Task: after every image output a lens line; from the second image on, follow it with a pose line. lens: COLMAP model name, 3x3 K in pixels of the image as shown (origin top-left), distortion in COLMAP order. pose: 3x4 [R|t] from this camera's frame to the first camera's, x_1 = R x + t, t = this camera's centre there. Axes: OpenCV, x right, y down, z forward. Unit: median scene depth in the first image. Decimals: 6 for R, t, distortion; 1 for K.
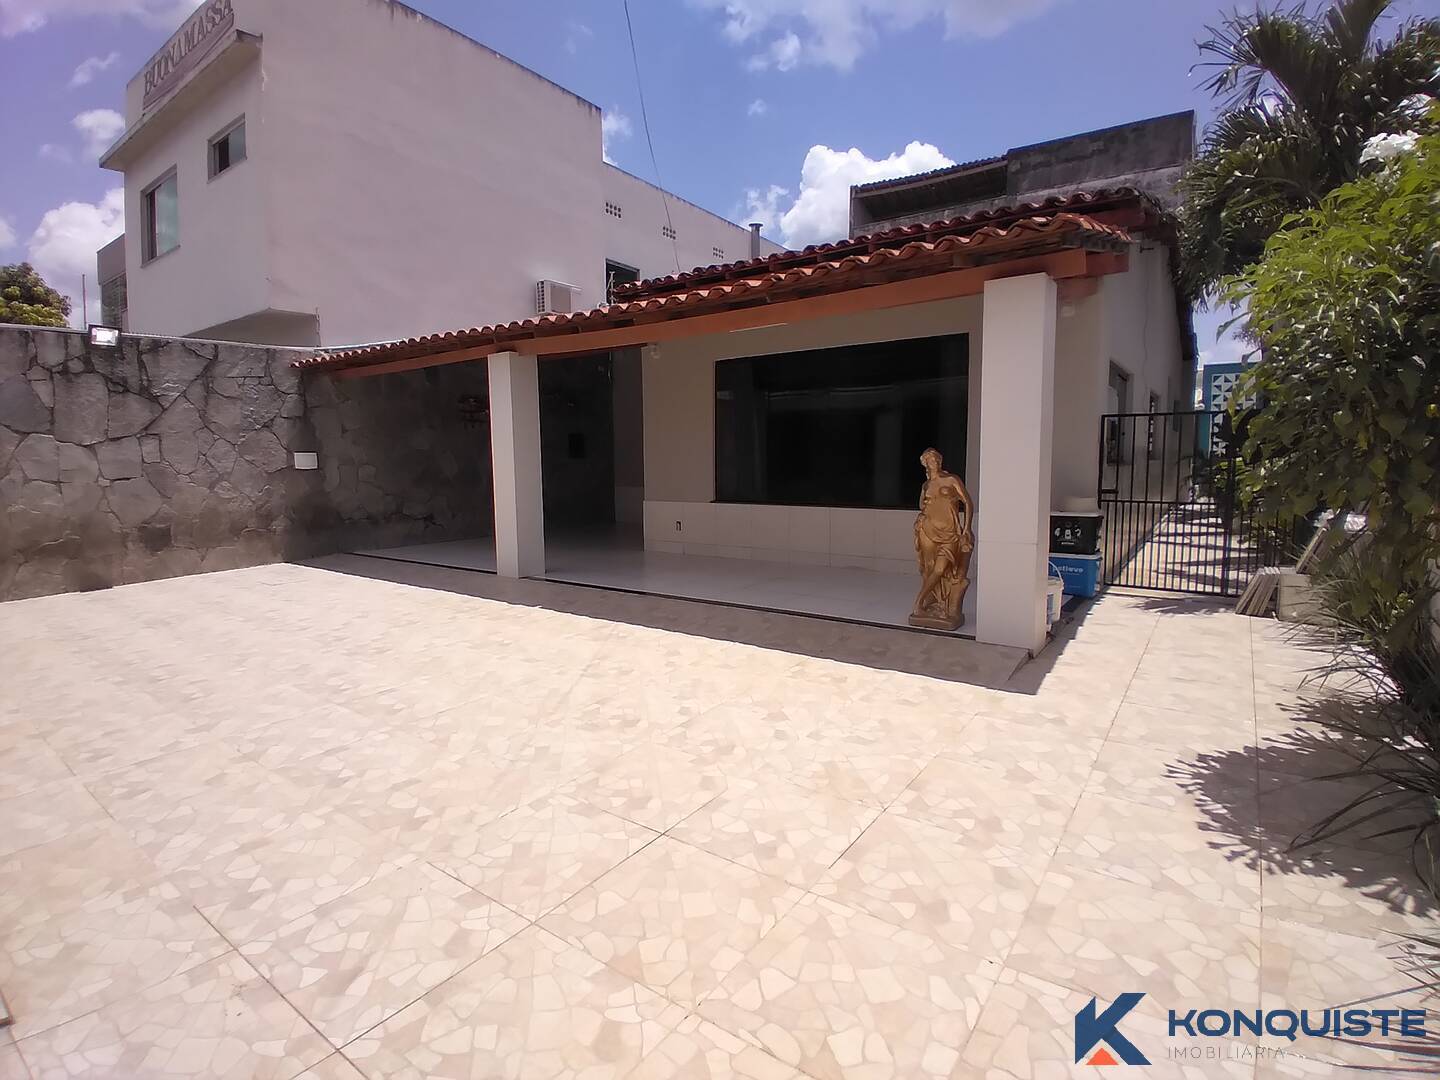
lens RADIAL K [[715.8, 0, 724.9], [0, 715.8, 544.5], [0, 0, 1]] dist [-0.013826, -0.025589]
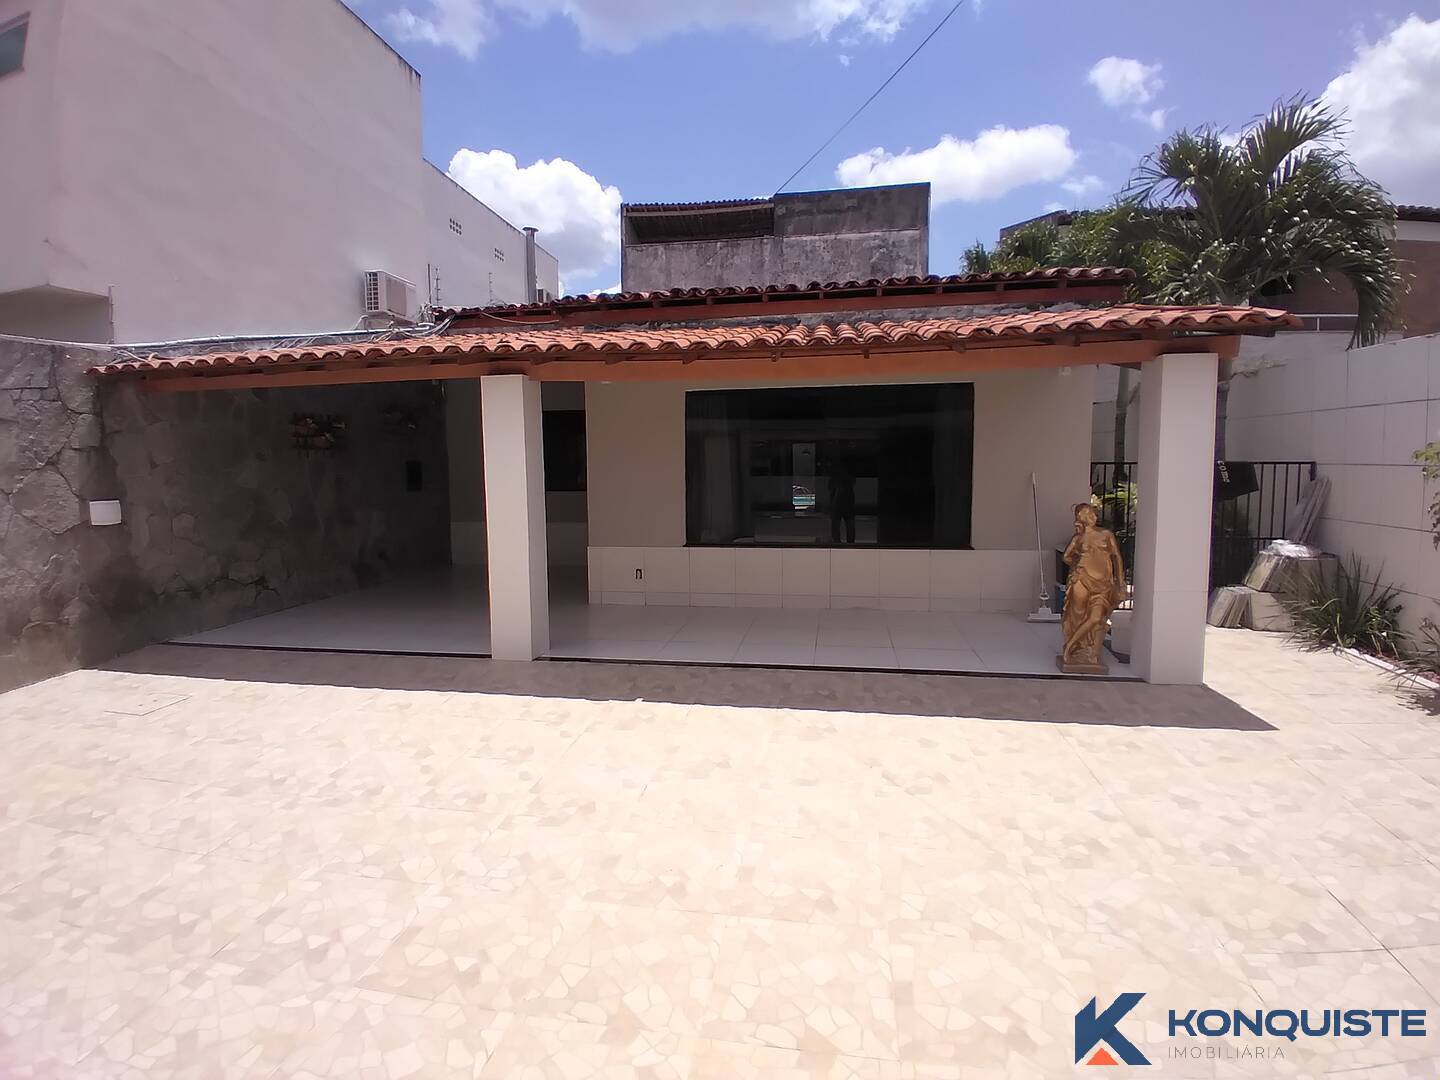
lens RADIAL K [[715.8, 0, 729.2], [0, 715.8, 541.0], [0, 0, 1]] dist [-0.013826, -0.025589]
pose [[0.900727, -0.044658, 0.432084, -0.345297], [0.054295, 0.998475, -0.009985, -0.052922], [-0.430980, 0.032453, 0.901778, 0.155856]]
